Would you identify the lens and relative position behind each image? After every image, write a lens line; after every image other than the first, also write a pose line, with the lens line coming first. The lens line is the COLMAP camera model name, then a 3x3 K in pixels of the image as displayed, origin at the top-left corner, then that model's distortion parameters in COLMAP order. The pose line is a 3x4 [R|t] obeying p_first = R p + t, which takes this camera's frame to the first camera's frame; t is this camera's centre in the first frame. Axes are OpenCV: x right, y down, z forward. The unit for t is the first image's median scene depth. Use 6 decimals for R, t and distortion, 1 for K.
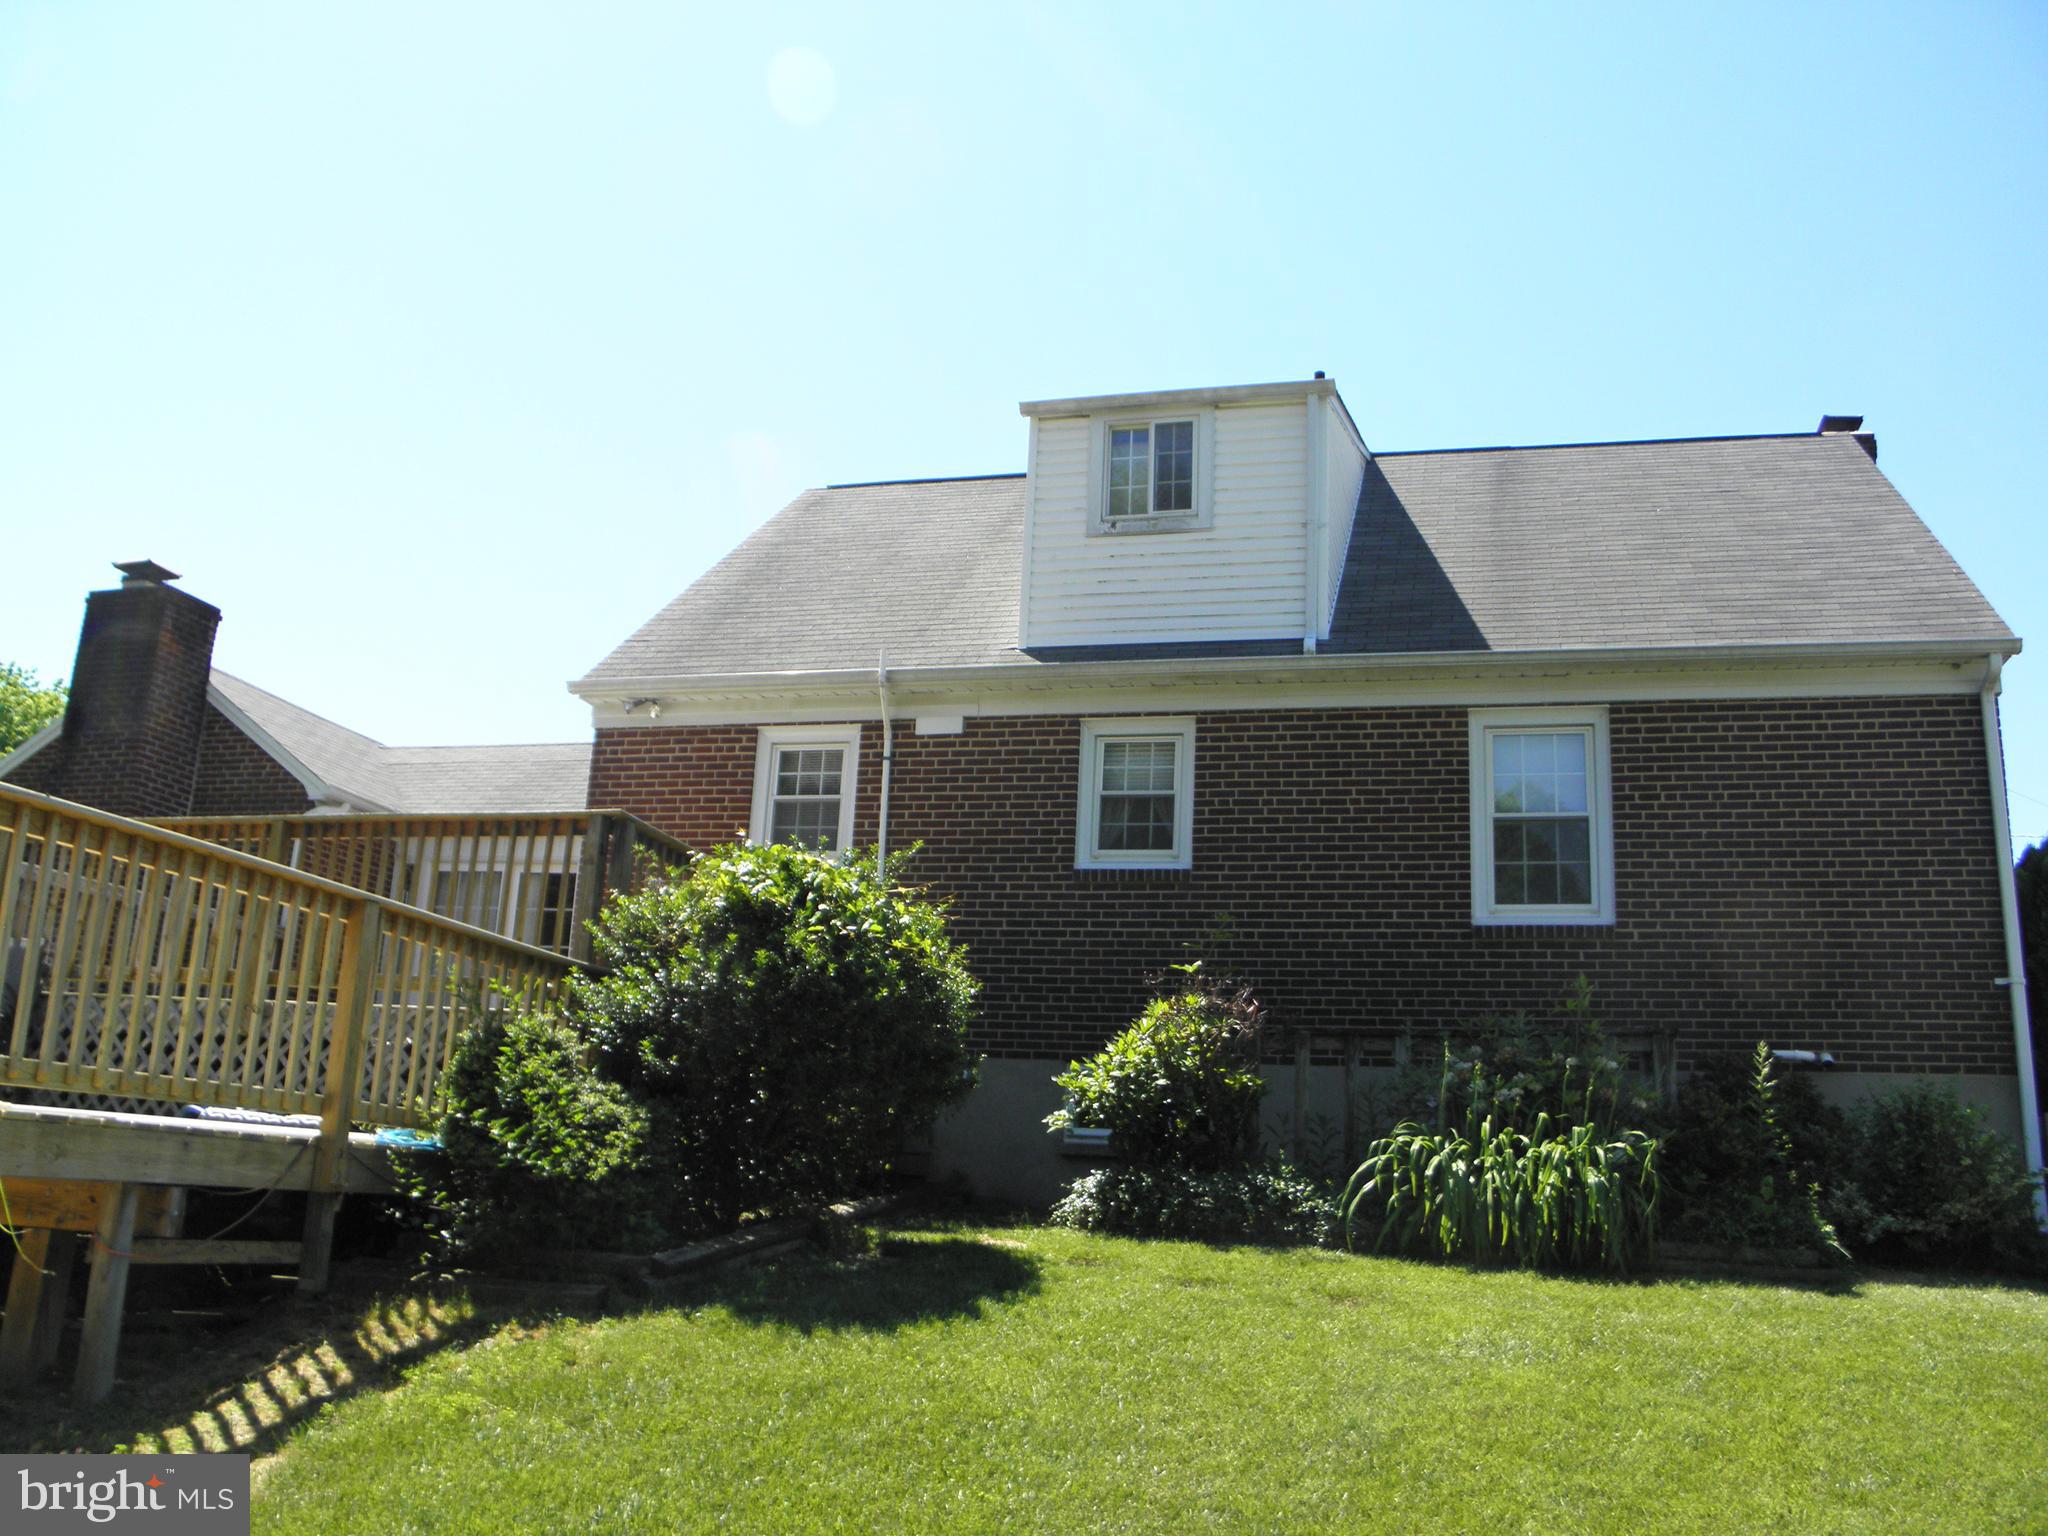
lens RADIAL K [[1750.6, 0, 1024.0], [0, 1750.6, 768.0], [0, 0, 1]] dist [-0.176985, 0.162085]
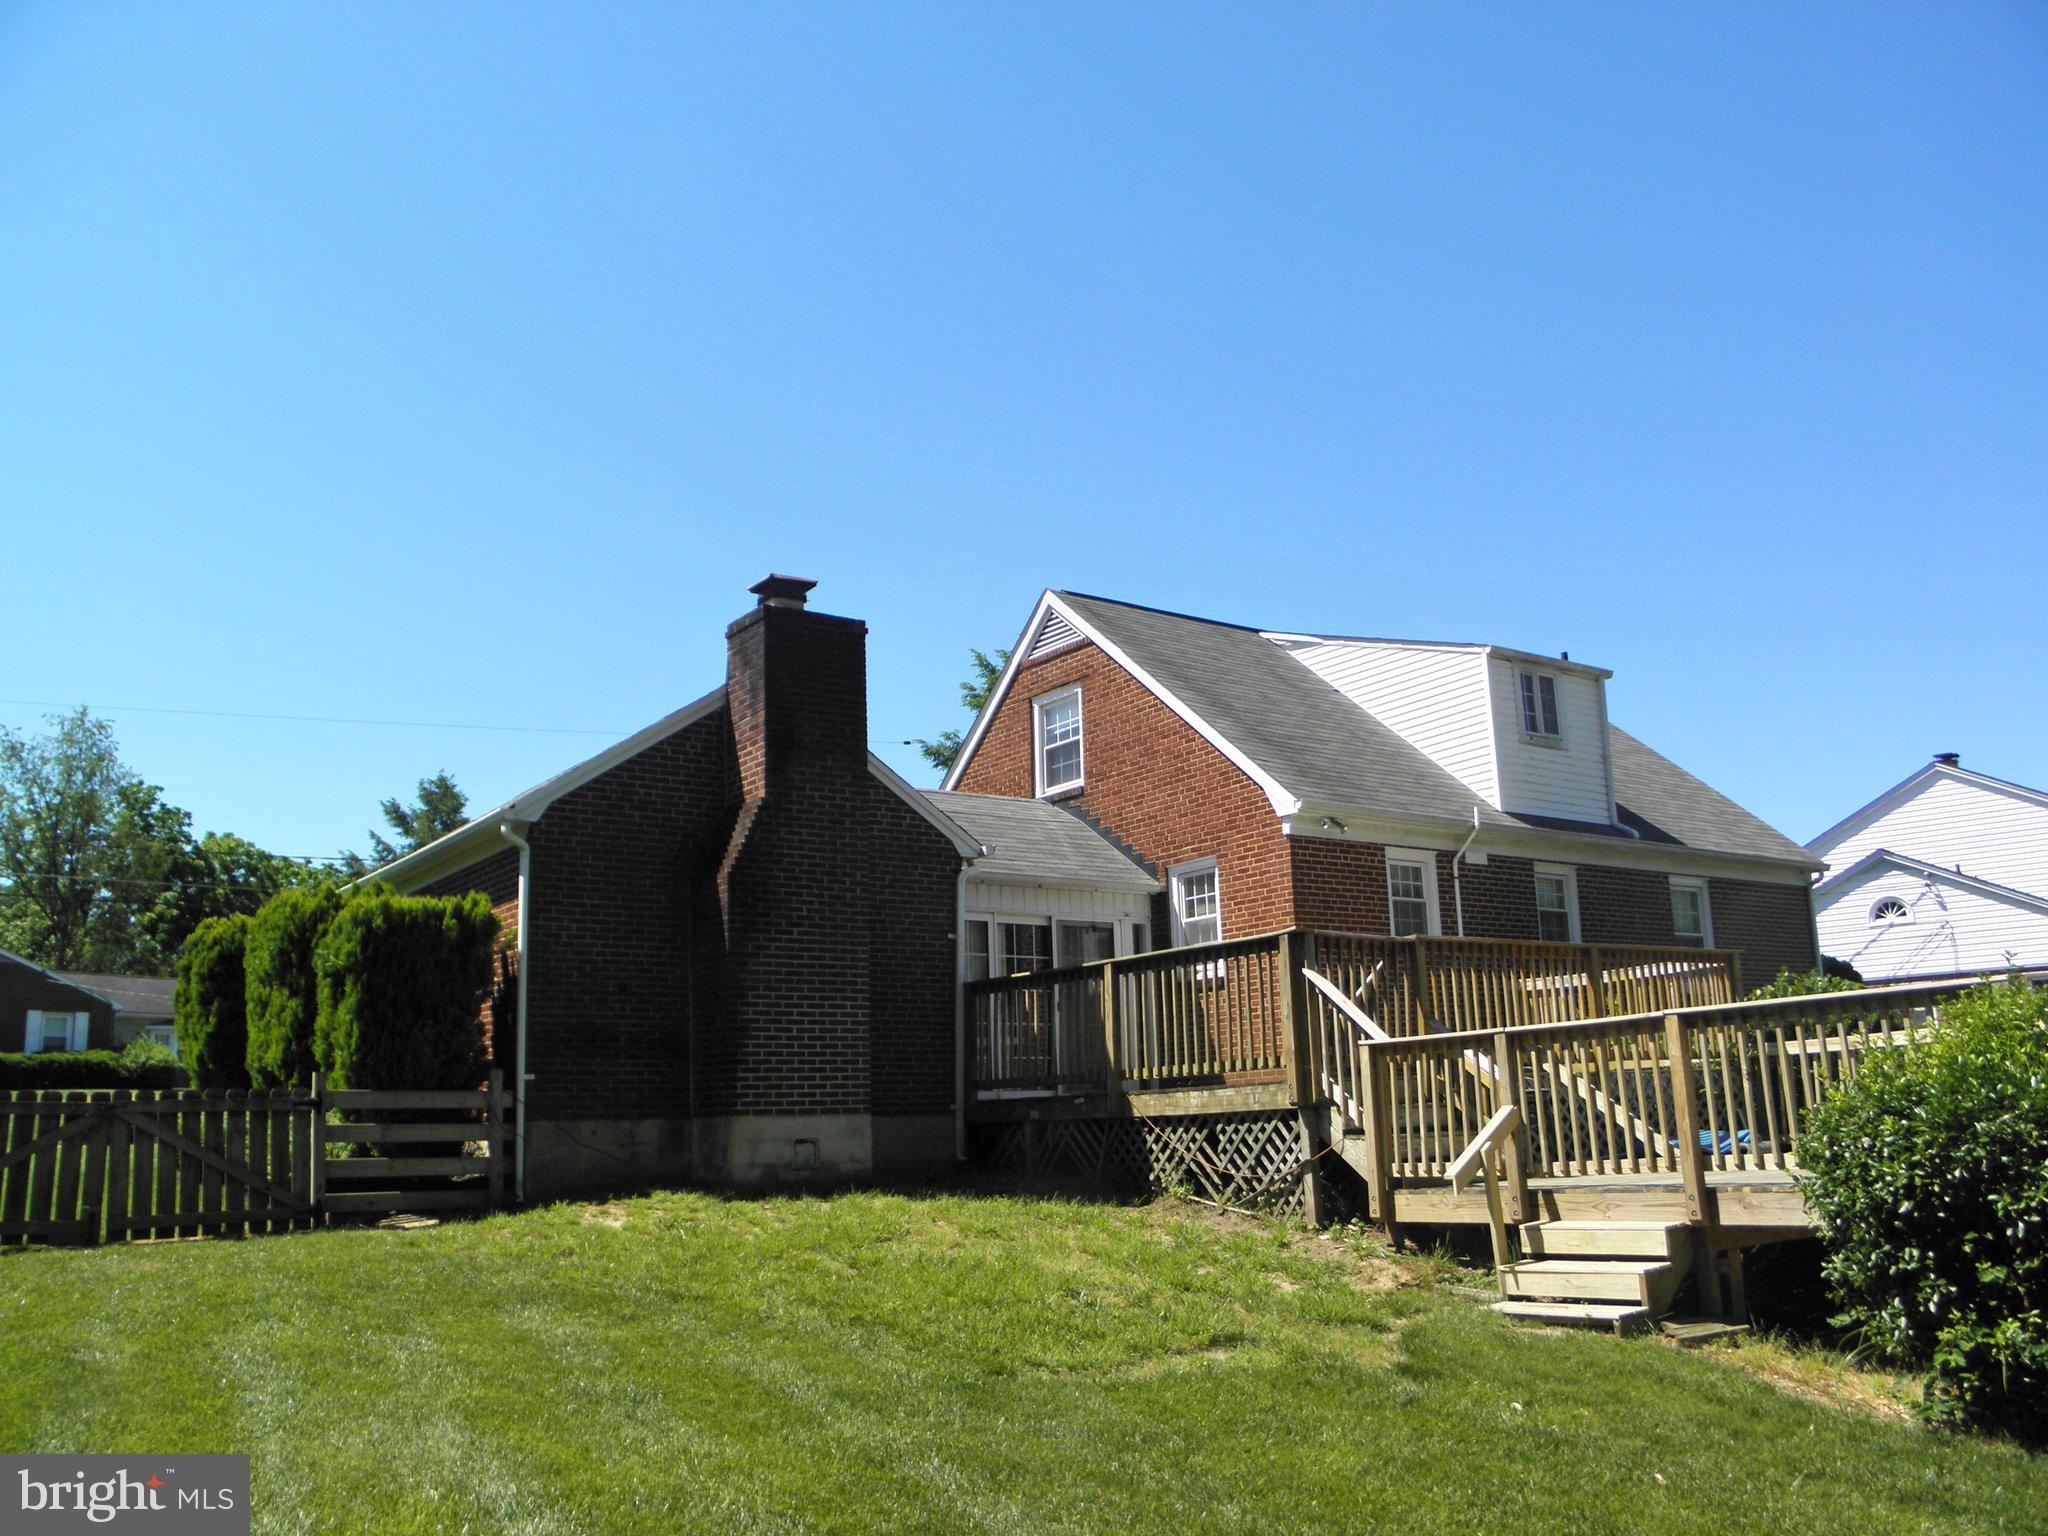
lens RADIAL K [[1750.6, 0, 1024.0], [0, 1750.6, 768.0], [0, 0, 1]] dist [-0.176985, 0.162085]
pose [[0.667647, 0.100463, 0.737668, -1.606789], [-0.123892, 0.992030, -0.022973, -0.020998], [-0.734096, -0.076054, 0.674773, 0.308680]]
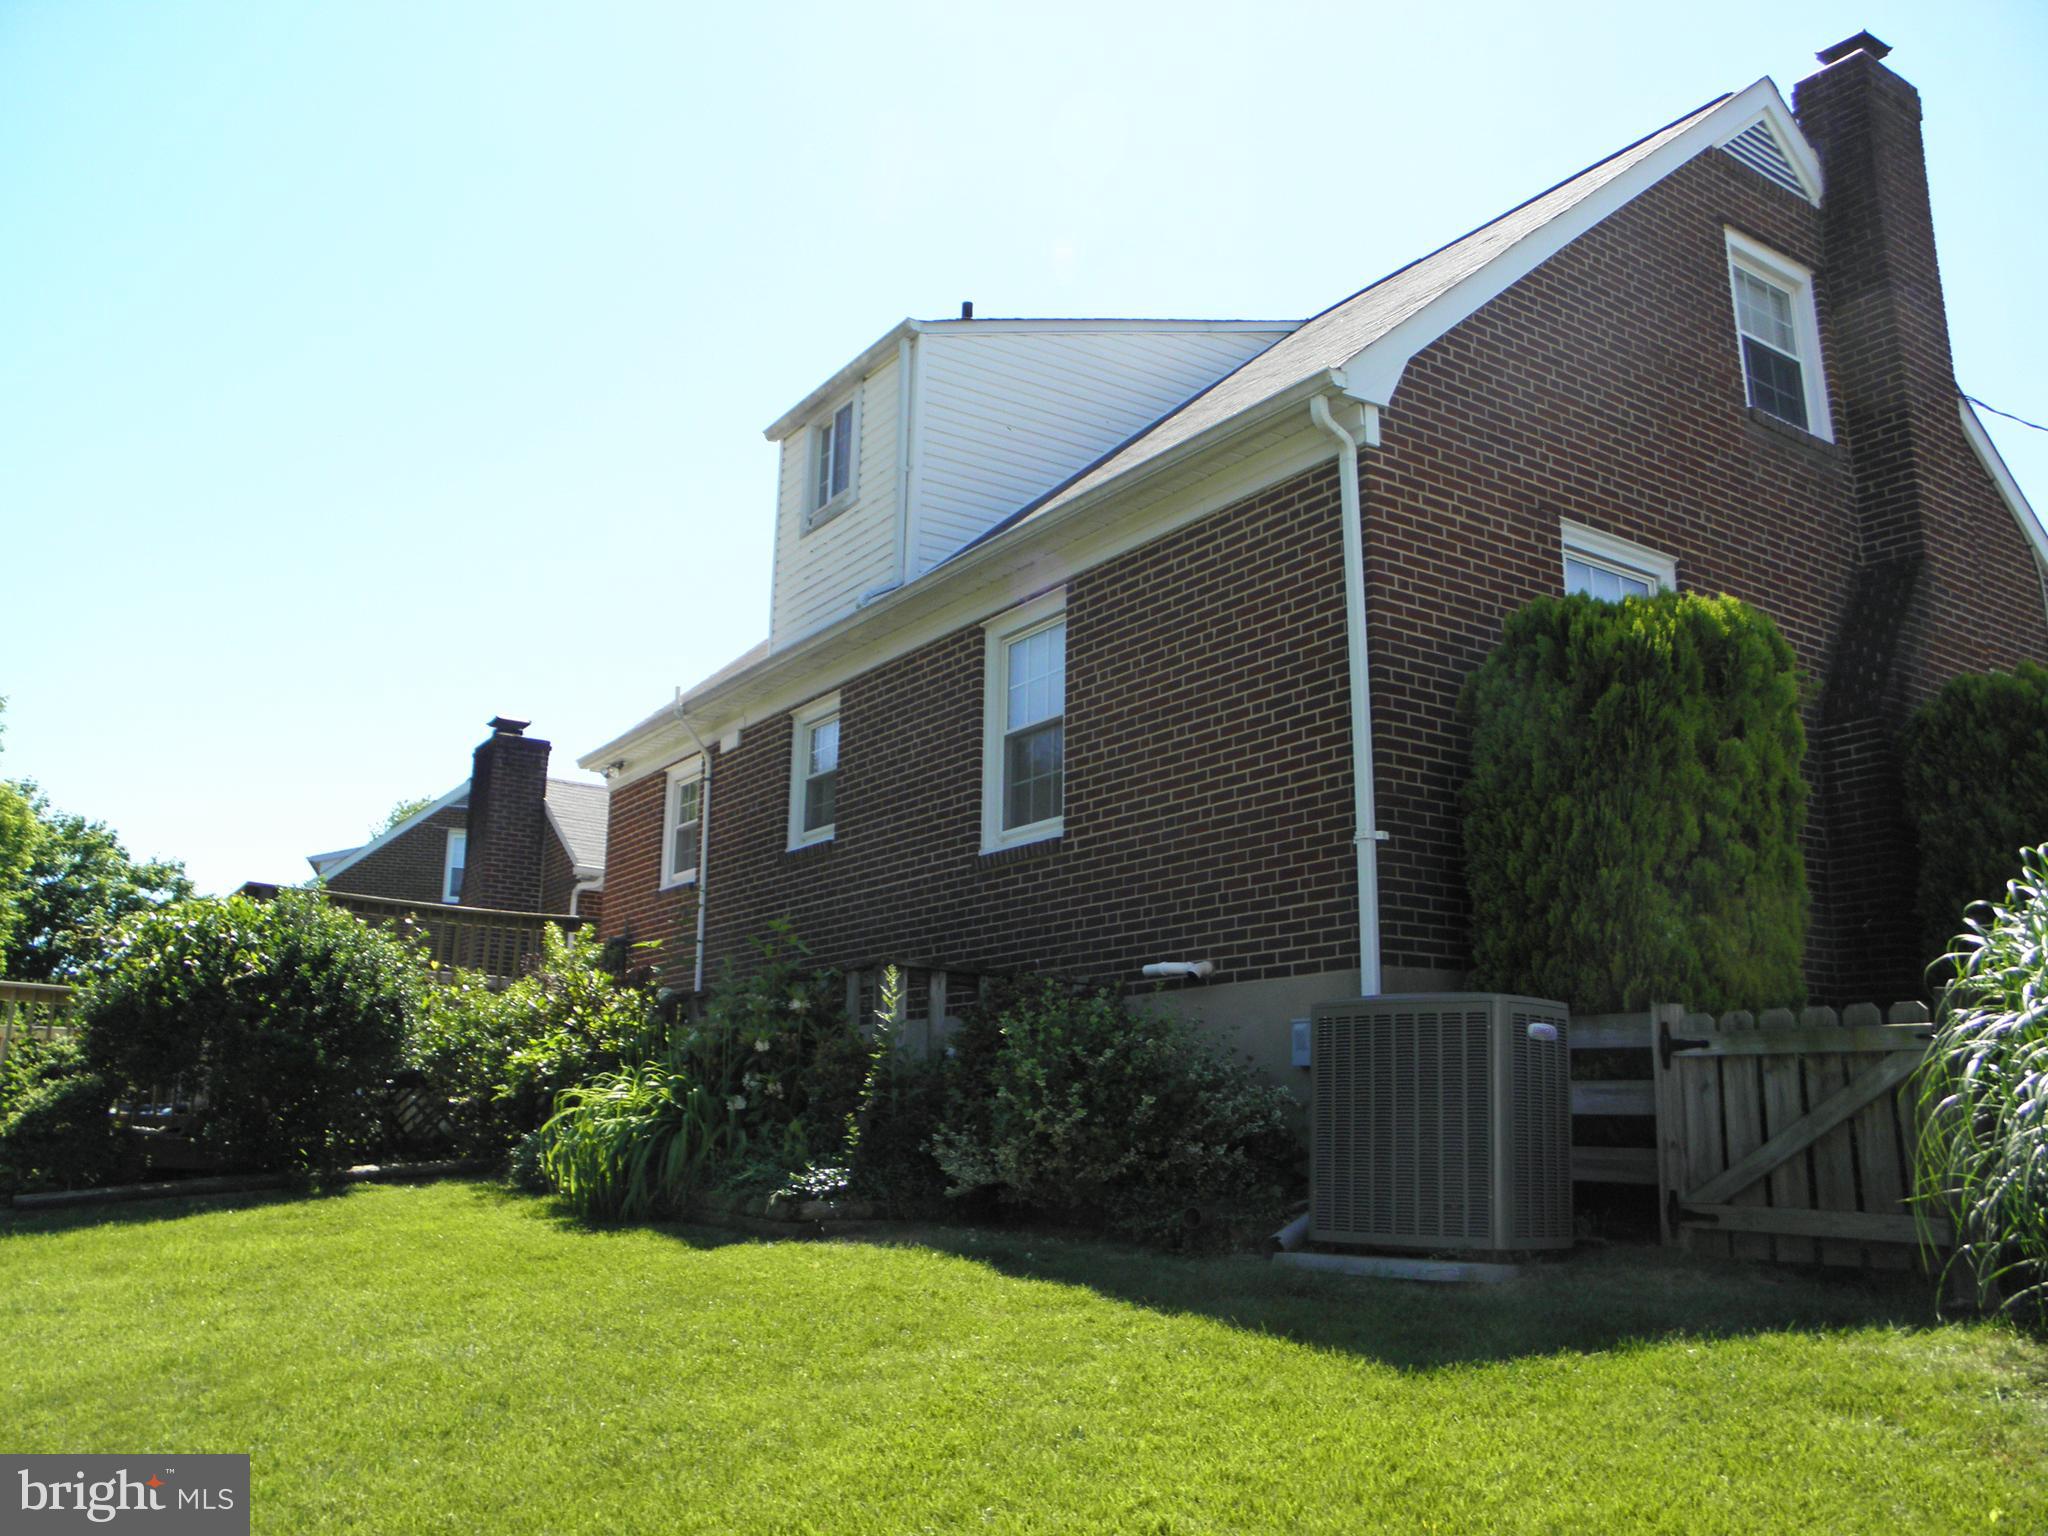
lens RADIAL K [[1750.6, 0, 1024.0], [0, 1750.6, 768.0], [0, 0, 1]] dist [-0.176985, 0.162085]
pose [[0.737947, -0.183934, -0.649309, 0.900090], [0.187415, 0.980151, -0.064655, 0.109965], [0.648313, -0.073978, 0.757771, 0.315555]]
